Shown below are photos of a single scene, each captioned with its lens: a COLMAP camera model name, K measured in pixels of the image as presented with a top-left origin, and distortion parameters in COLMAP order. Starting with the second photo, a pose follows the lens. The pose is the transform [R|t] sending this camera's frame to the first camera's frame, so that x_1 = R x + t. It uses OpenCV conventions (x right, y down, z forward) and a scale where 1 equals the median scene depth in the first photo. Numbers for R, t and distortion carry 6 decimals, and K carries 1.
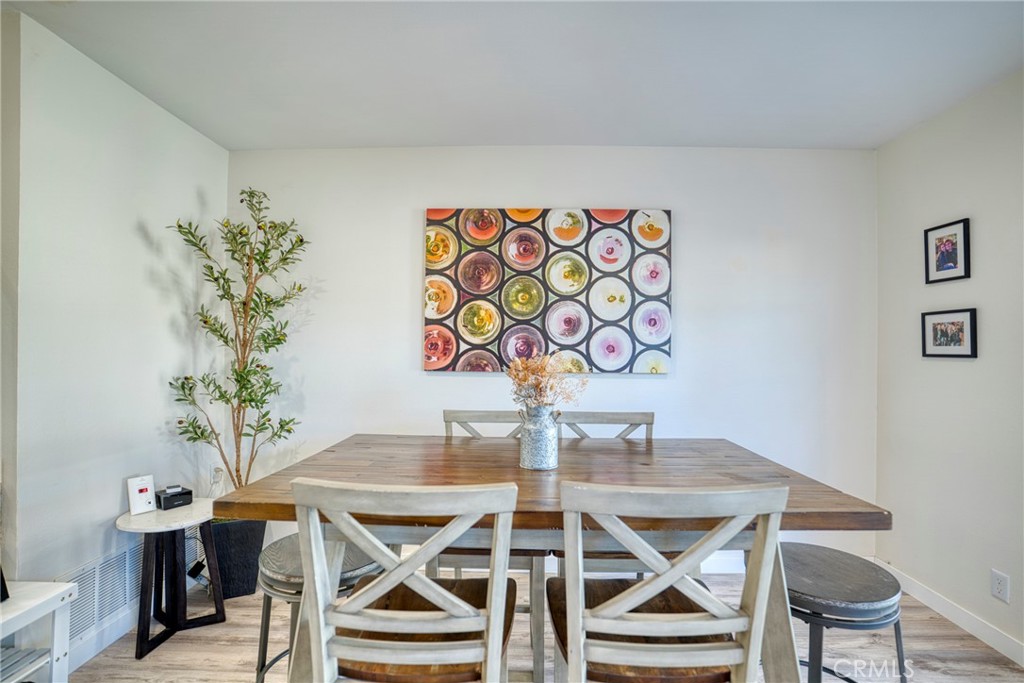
lens RADIAL K [[479.7, 0, 513.6], [0, 479.7, 336.8], [0, 0, 1]] dist [-0.062992, 0.022532]
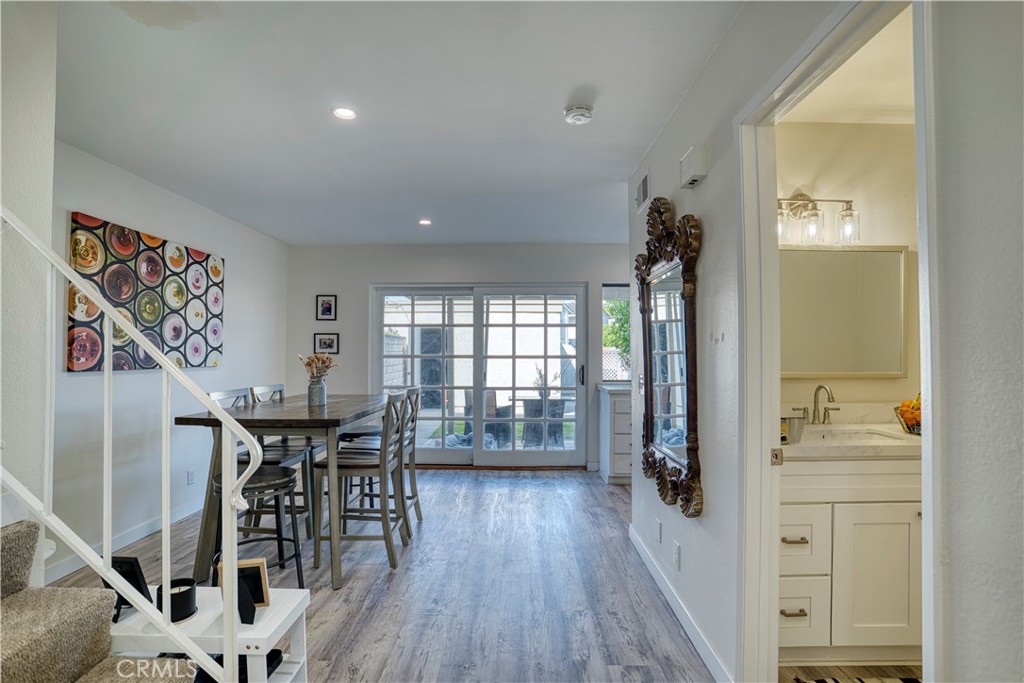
lens RADIAL K [[479.7, 0, 516.9], [0, 479.7, 343.6], [0, 0, 1]] dist [-0.062992, 0.022532]
pose [[-0.004189, 0.012557, 0.999912, -1.173456], [-0.023339, 0.999648, -0.012651, 0.001766], [-0.999719, -0.023390, -0.003895, 0.061844]]
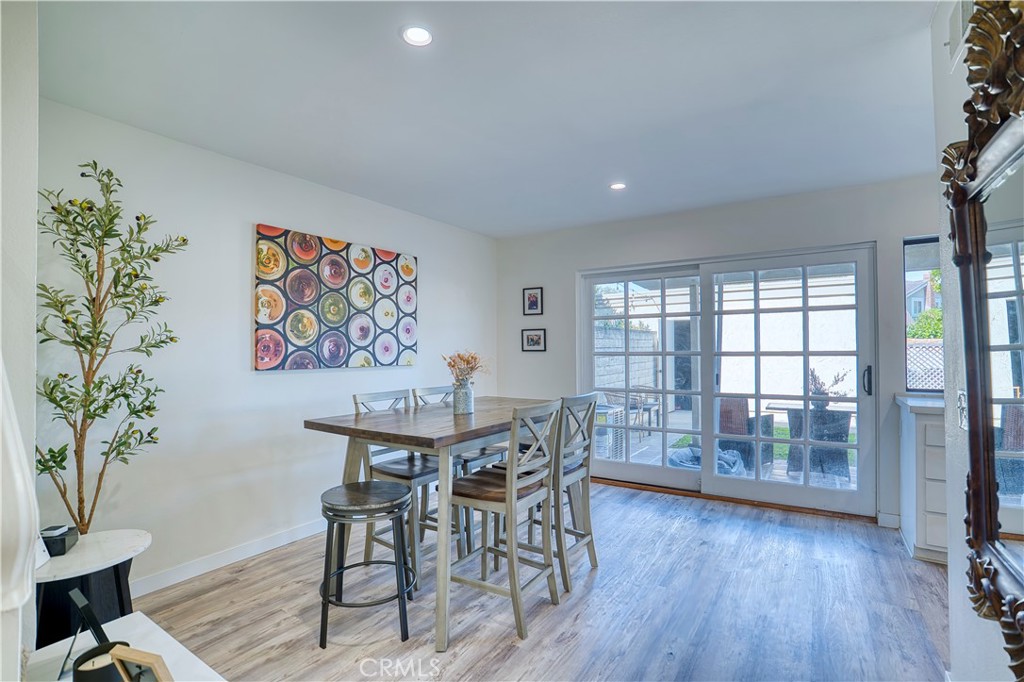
lens RADIAL K [[479.7, 0, 516.6], [0, 479.7, 340.2], [0, 0, 1]] dist [-0.062992, 0.022532]
pose [[0.534240, 0.005134, 0.845317, -0.790049], [-0.007651, 0.999970, -0.001238, -0.002224], [-0.845298, -0.005806, 0.534263, -0.088045]]
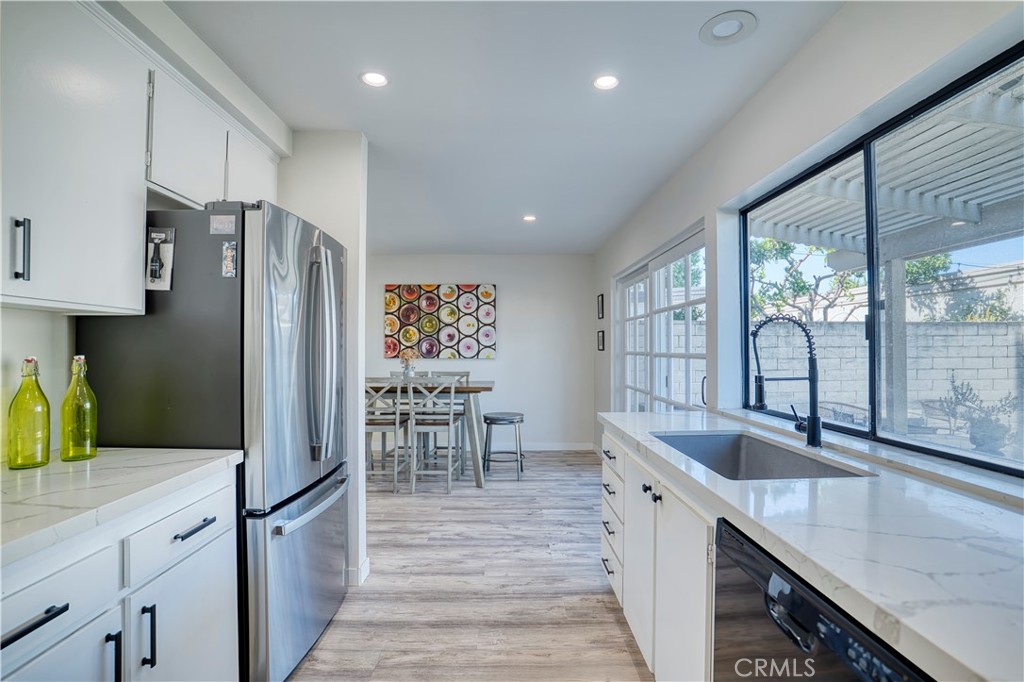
lens RADIAL K [[479.7, 0, 503.6], [0, 479.7, 348.5], [0, 0, 1]] dist [-0.062992, 0.022532]
pose [[0.999794, -0.006437, 0.019273, 0.323409], [0.005992, 0.999717, 0.023041, -0.021551], [-0.019416, -0.022920, 0.999549, -1.232735]]
